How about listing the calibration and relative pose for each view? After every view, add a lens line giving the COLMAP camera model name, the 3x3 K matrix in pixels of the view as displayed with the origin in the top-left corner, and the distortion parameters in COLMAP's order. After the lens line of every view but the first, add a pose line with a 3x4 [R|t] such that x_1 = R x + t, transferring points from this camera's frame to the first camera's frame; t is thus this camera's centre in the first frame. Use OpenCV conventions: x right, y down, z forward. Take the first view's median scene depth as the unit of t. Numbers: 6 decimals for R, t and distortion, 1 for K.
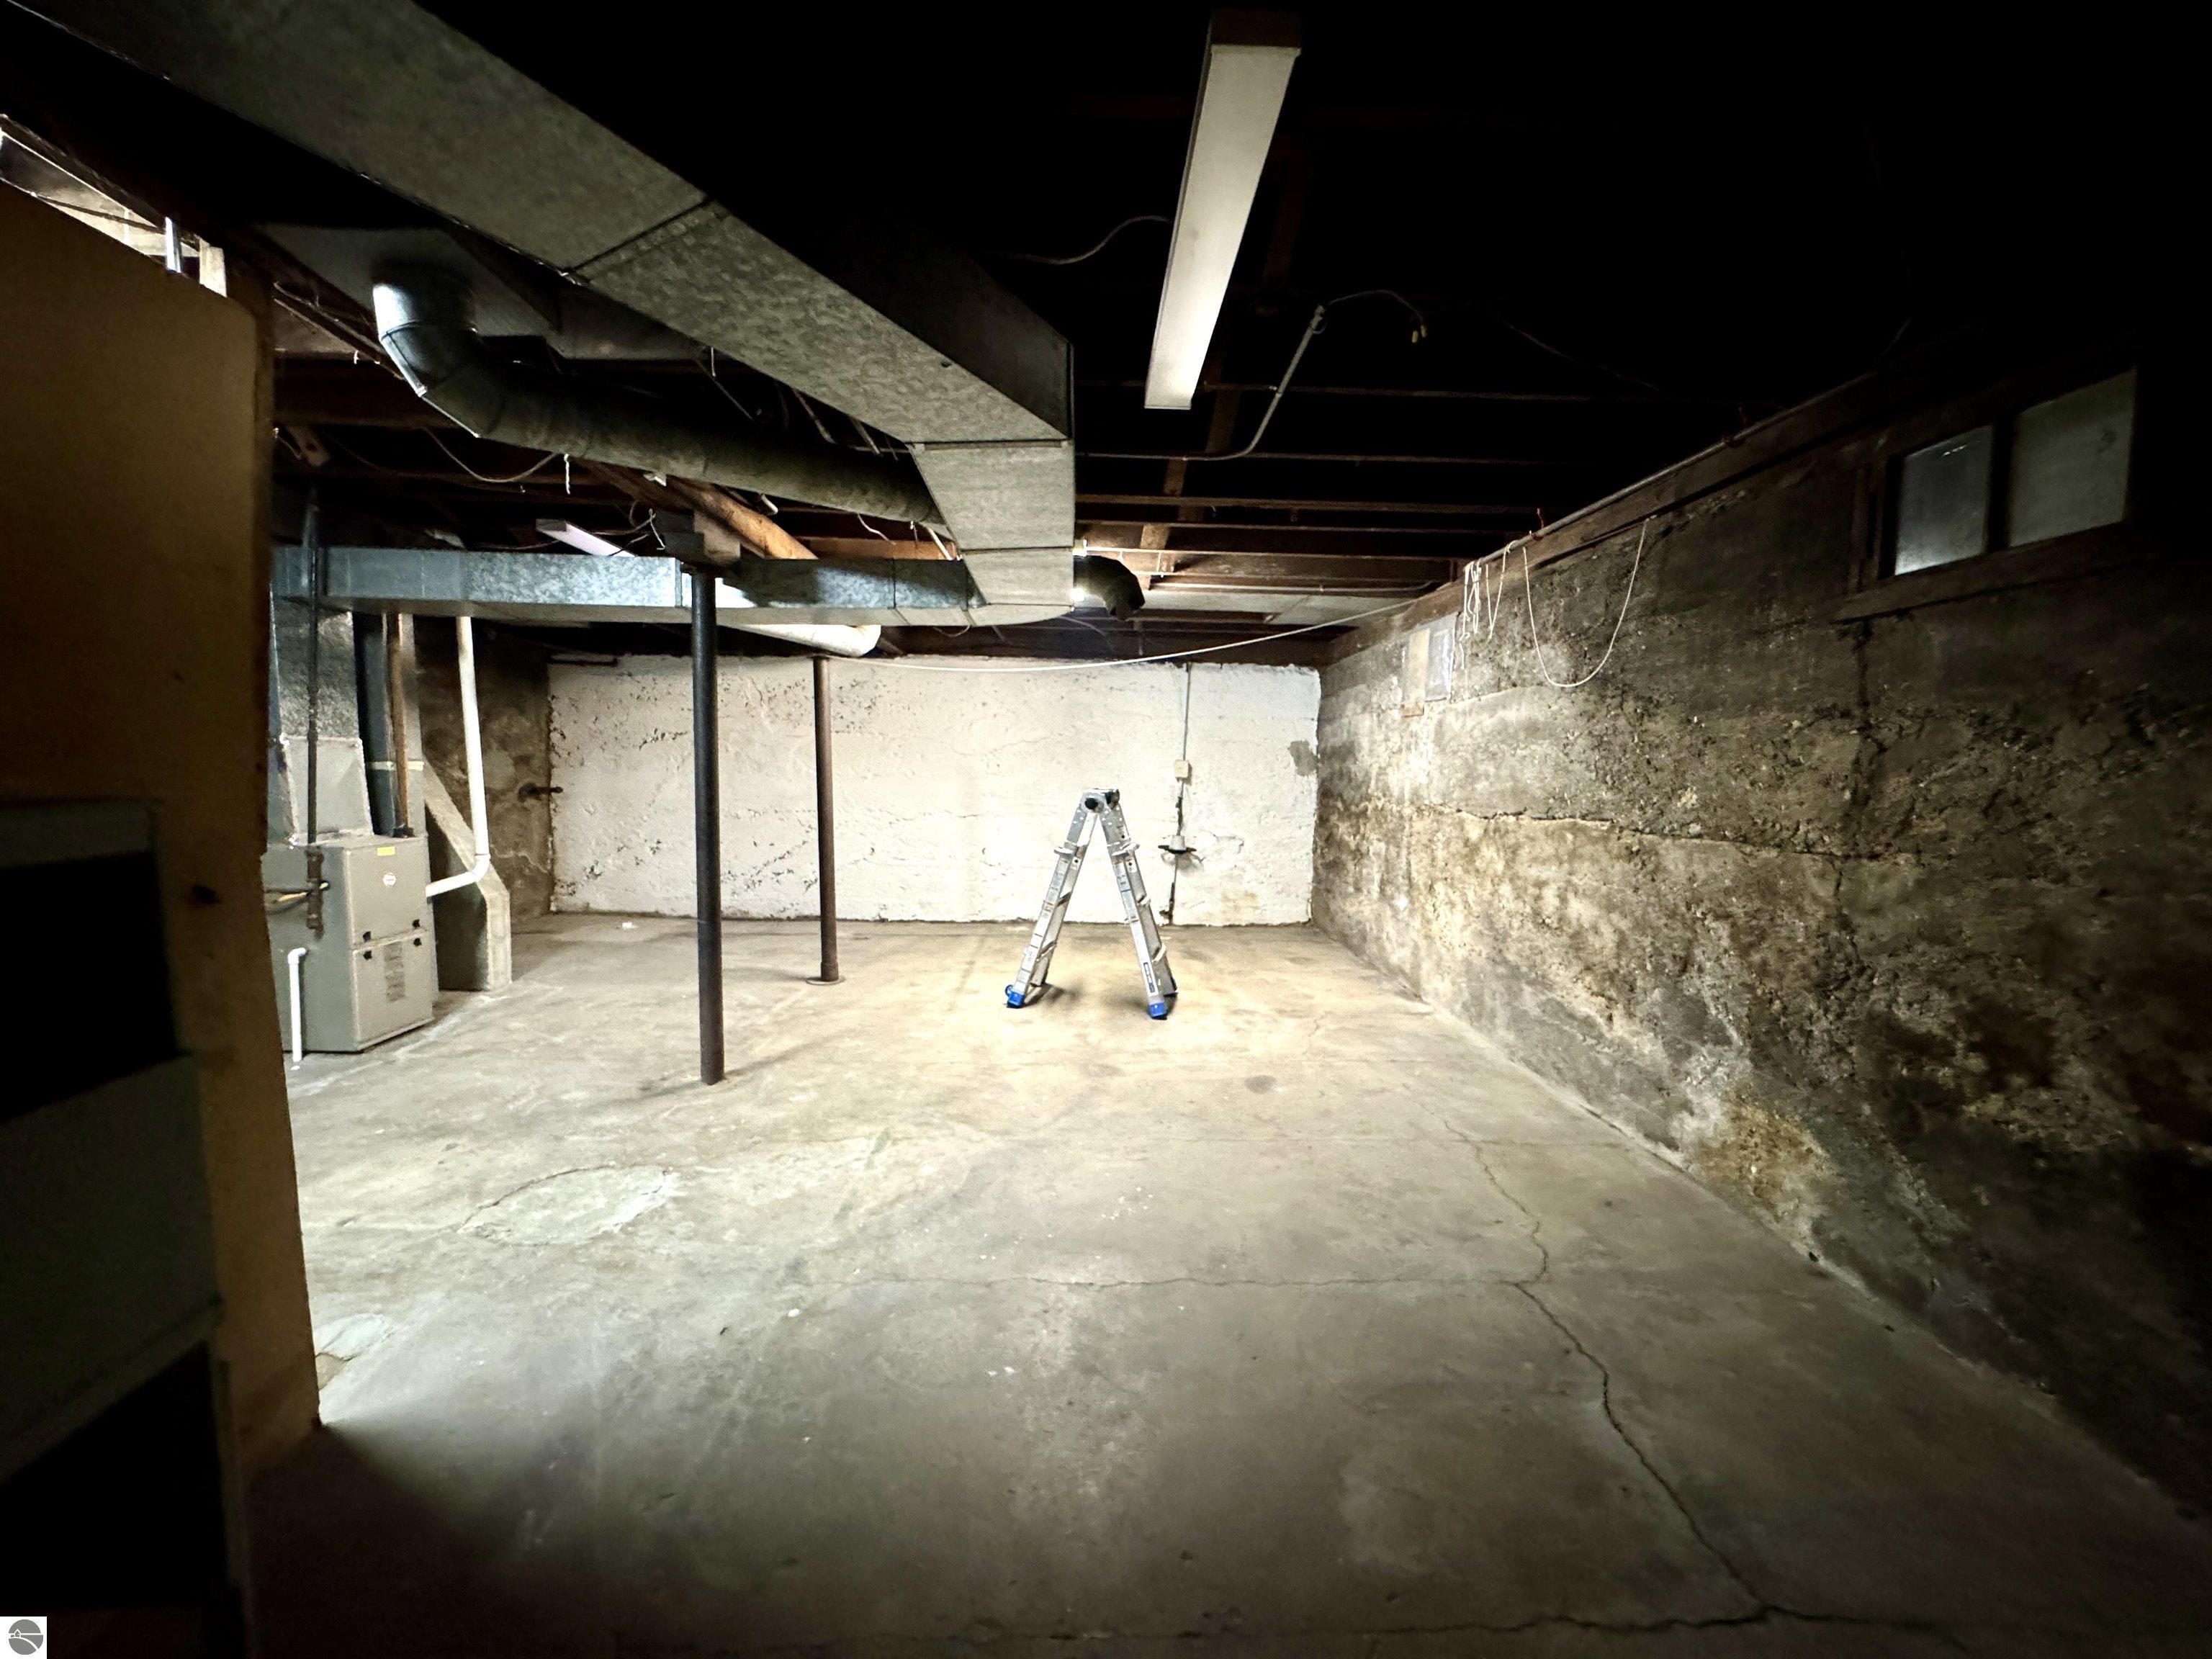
lens RADIAL K [[887.0, 0, 1106.2], [0, 887.0, 825.4], [0, 0, 1]] dist [-0.001539, -0.000155]
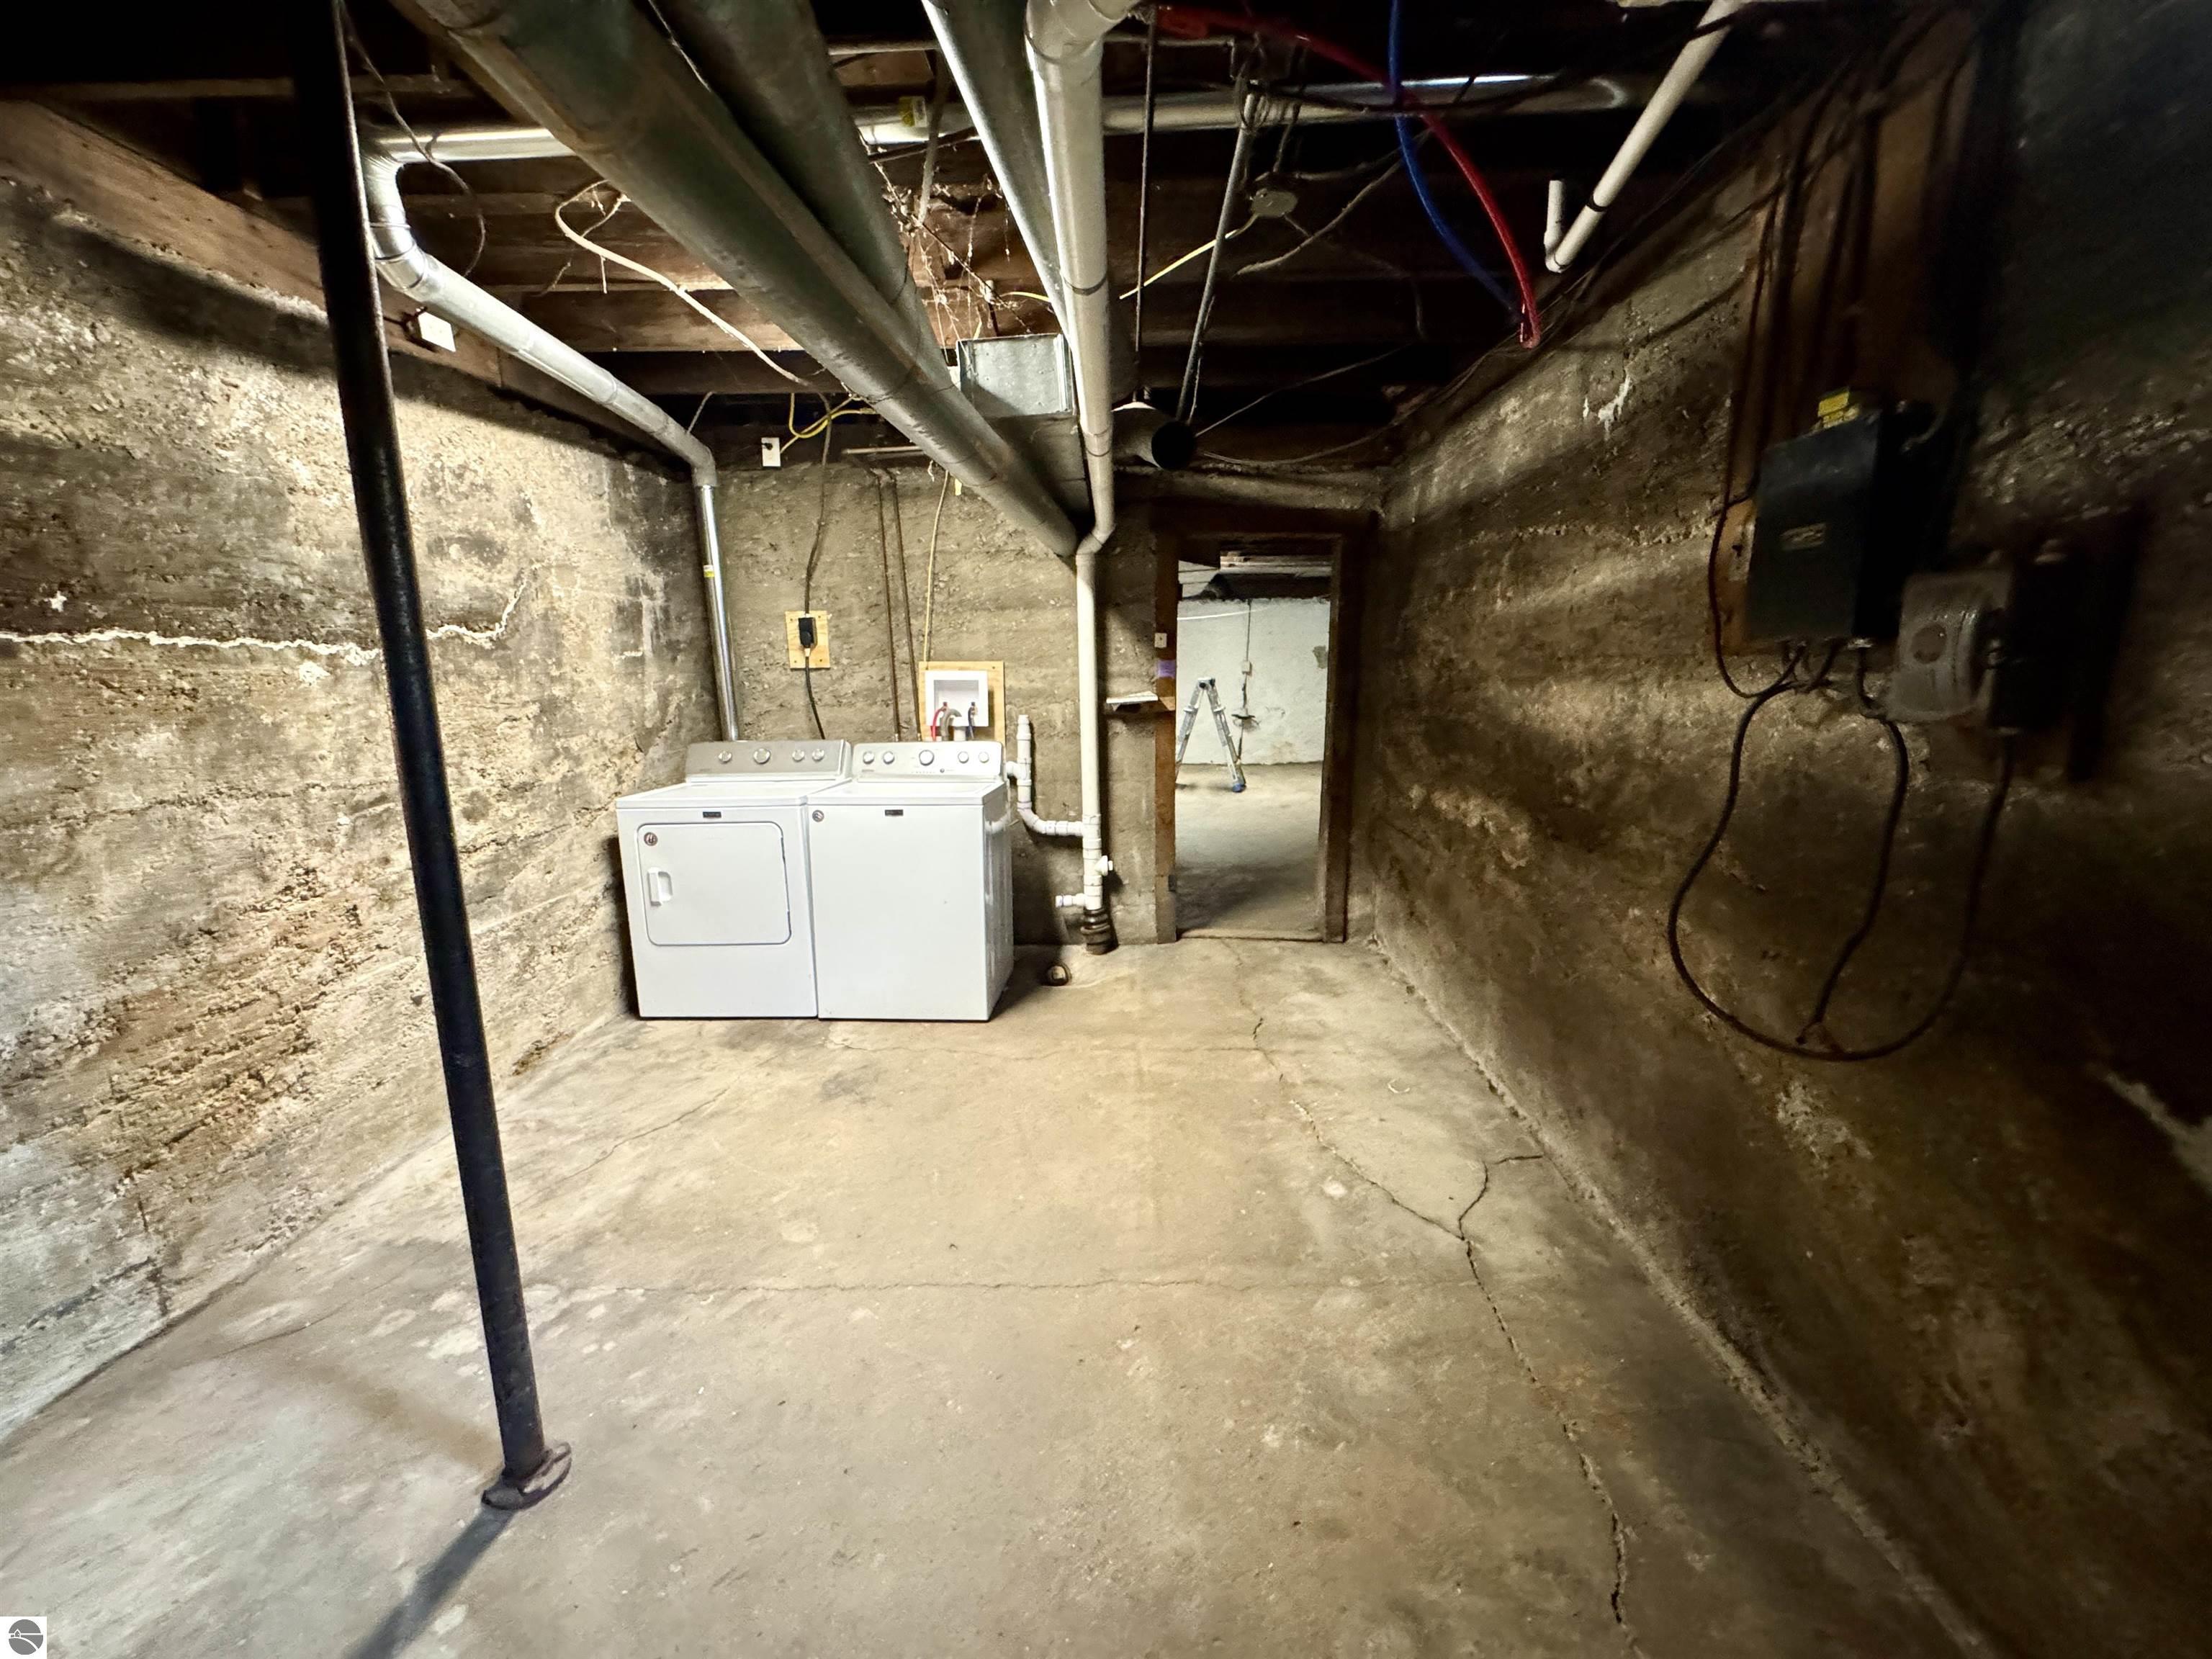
lens RADIAL K [[887.0, 0, 1106.2], [0, 887.0, 825.4], [0, 0, 1]] dist [-0.001539, -0.000155]
pose [[0.997611, -0.026370, -0.063856, -0.076403], [0.033158, 0.993631, 0.107693, 0.044349], [0.060610, -0.109553, 0.992131, -0.688770]]
